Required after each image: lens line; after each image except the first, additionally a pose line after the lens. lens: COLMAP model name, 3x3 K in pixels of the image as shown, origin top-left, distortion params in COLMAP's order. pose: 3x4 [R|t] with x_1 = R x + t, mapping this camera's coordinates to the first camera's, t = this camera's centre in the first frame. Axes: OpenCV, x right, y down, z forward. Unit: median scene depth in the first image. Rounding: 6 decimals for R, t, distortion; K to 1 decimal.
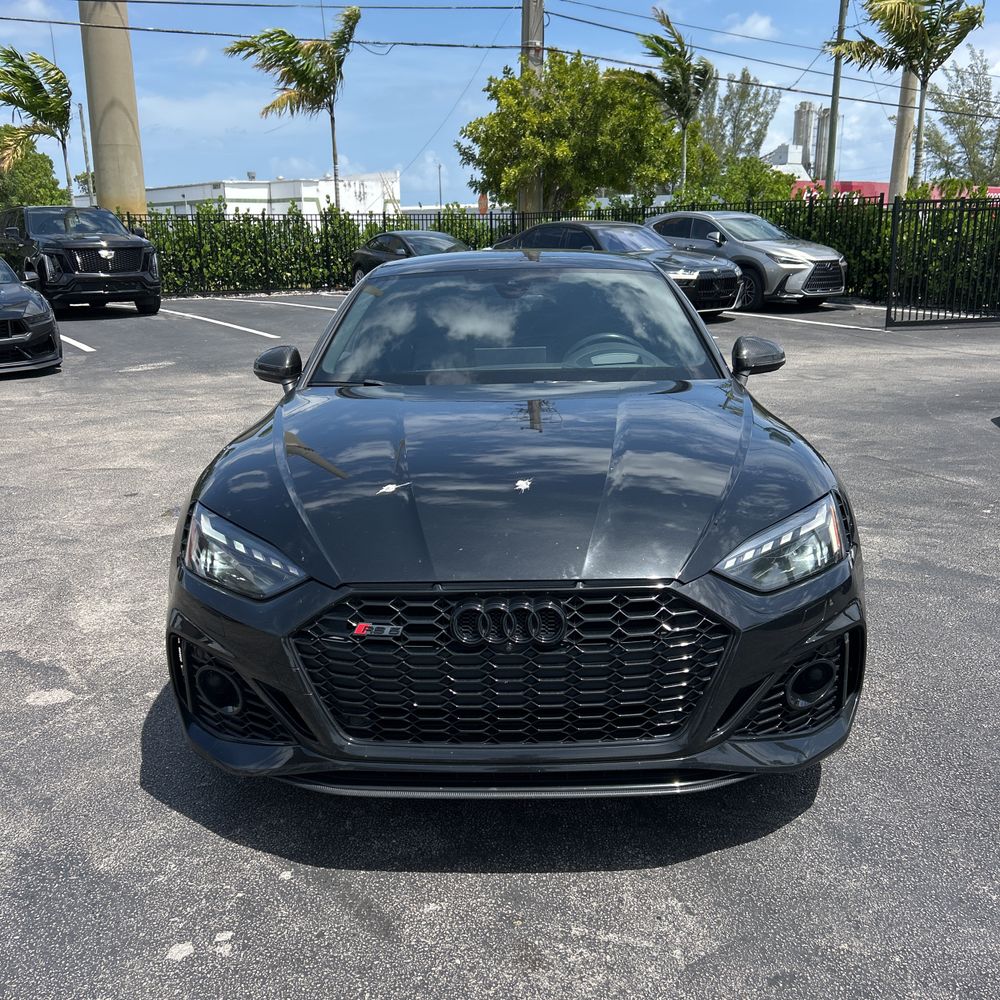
lens RADIAL K [[1009.0, 0, 495.9], [0, 1009.0, 496.4], [0, 0, 1]] dist [0.012395, 0.000000]
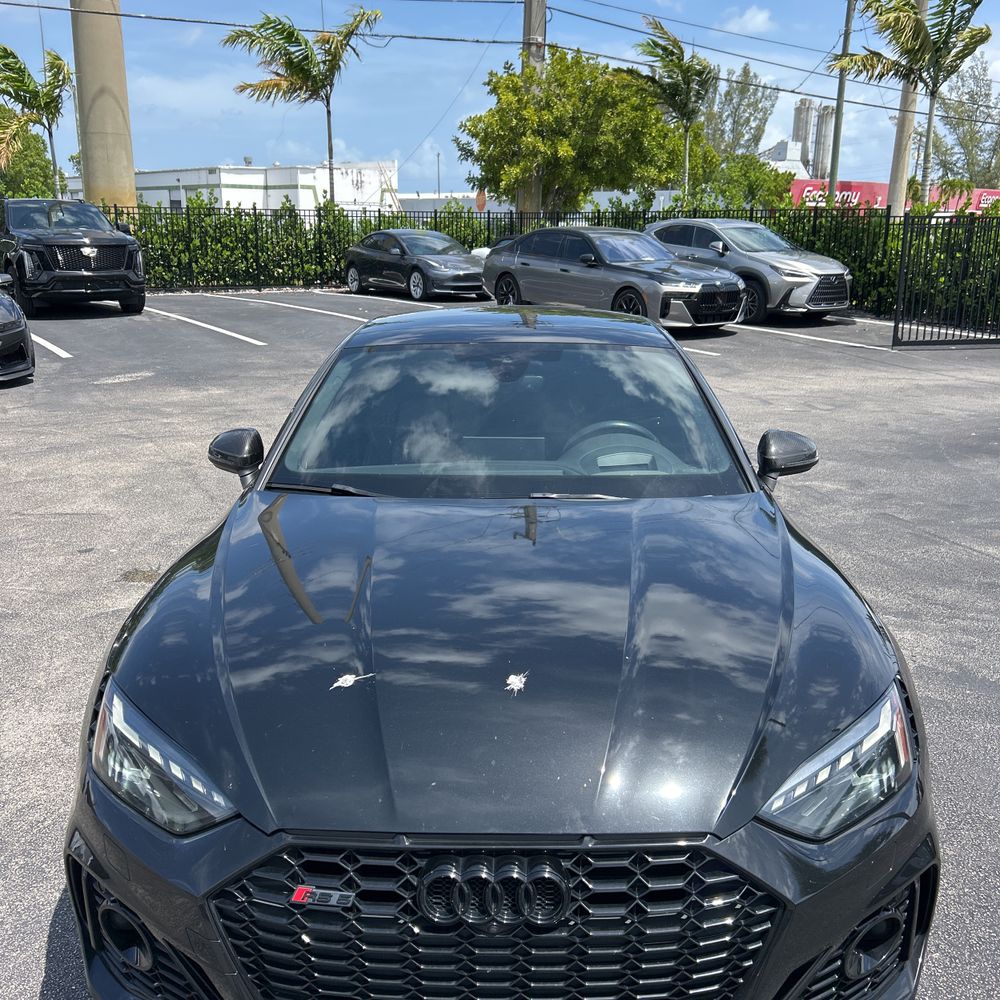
lens RADIAL K [[1009.0, 0, 502.3], [0, 1009.0, 486.9], [0, 0, 1]] dist [0.012395, 0.000000]
pose [[0.999746, 0.018197, 0.013330, 0.000474], [-0.018221, 0.999833, 0.001689, -0.022584], [-0.013297, -0.001932, 0.999910, 0.027879]]
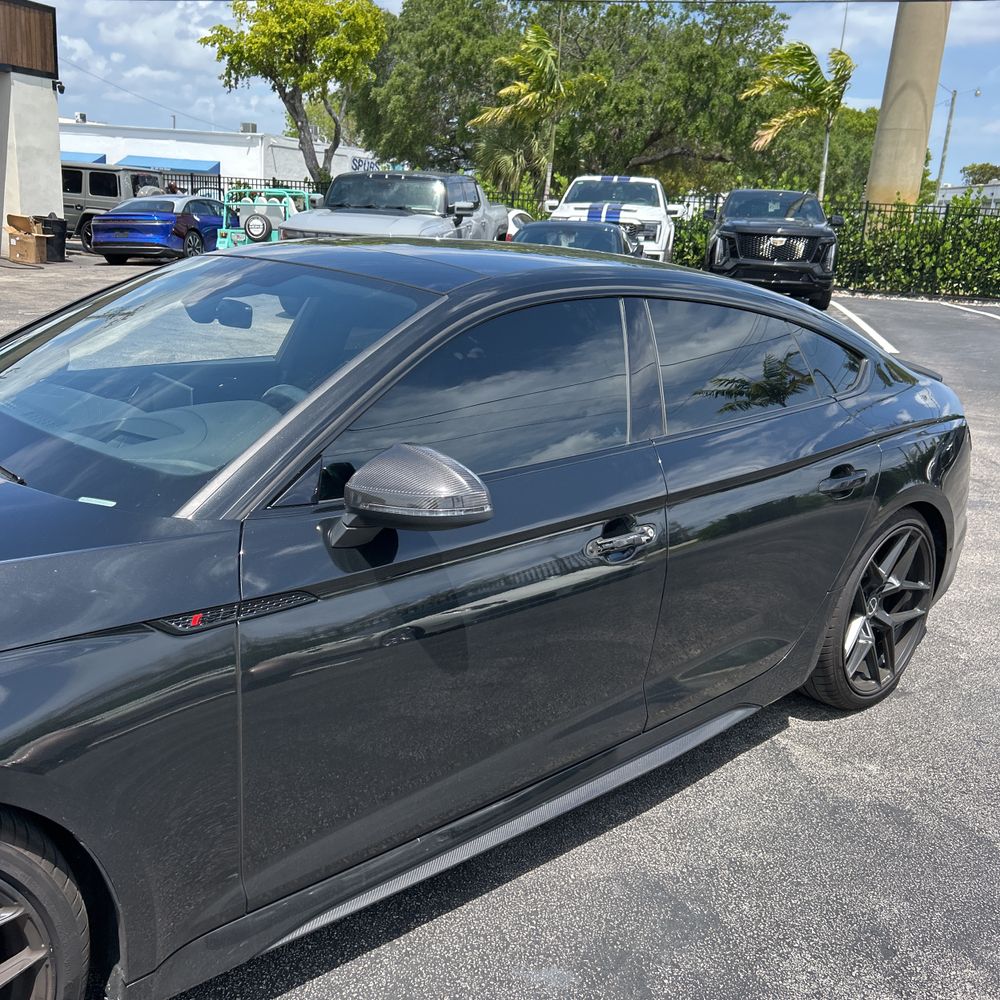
lens RADIAL K [[1009.0, 0, 487.5], [0, 1009.0, 492.8], [0, 0, 1]] dist [0.012395, 0.000000]
pose [[0.686114, 0.241546, -0.686224, 0.126421], [-0.239268, 0.965718, 0.100697, -0.040442], [0.687022, 0.095101, 0.720387, 0.146529]]
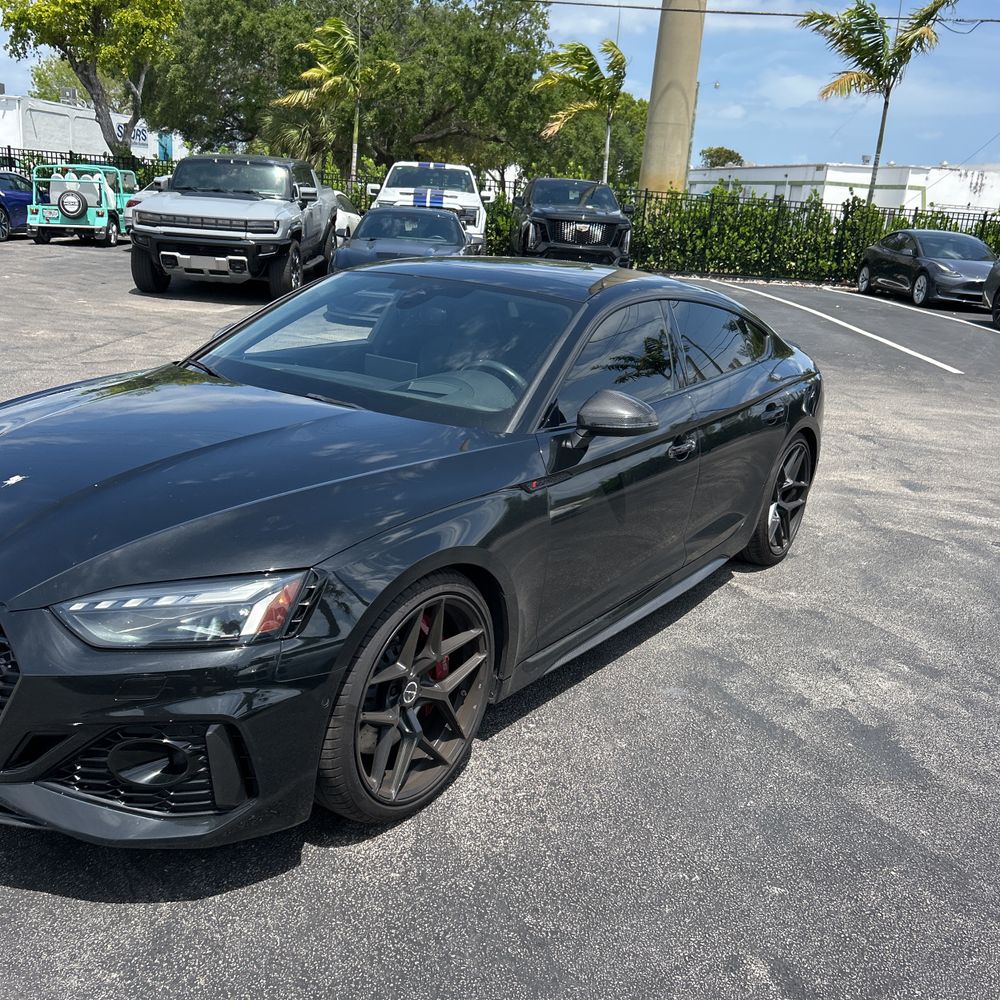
lens RADIAL K [[1009.0, 0, 487.0], [0, 1009.0, 488.1], [0, 0, 1]] dist [0.012395, 0.000000]
pose [[0.829820, 0.221159, -0.512335, 0.129620], [-0.215472, 0.973896, 0.071404, -0.024469], [0.514752, 0.051141, 0.855812, 0.049162]]
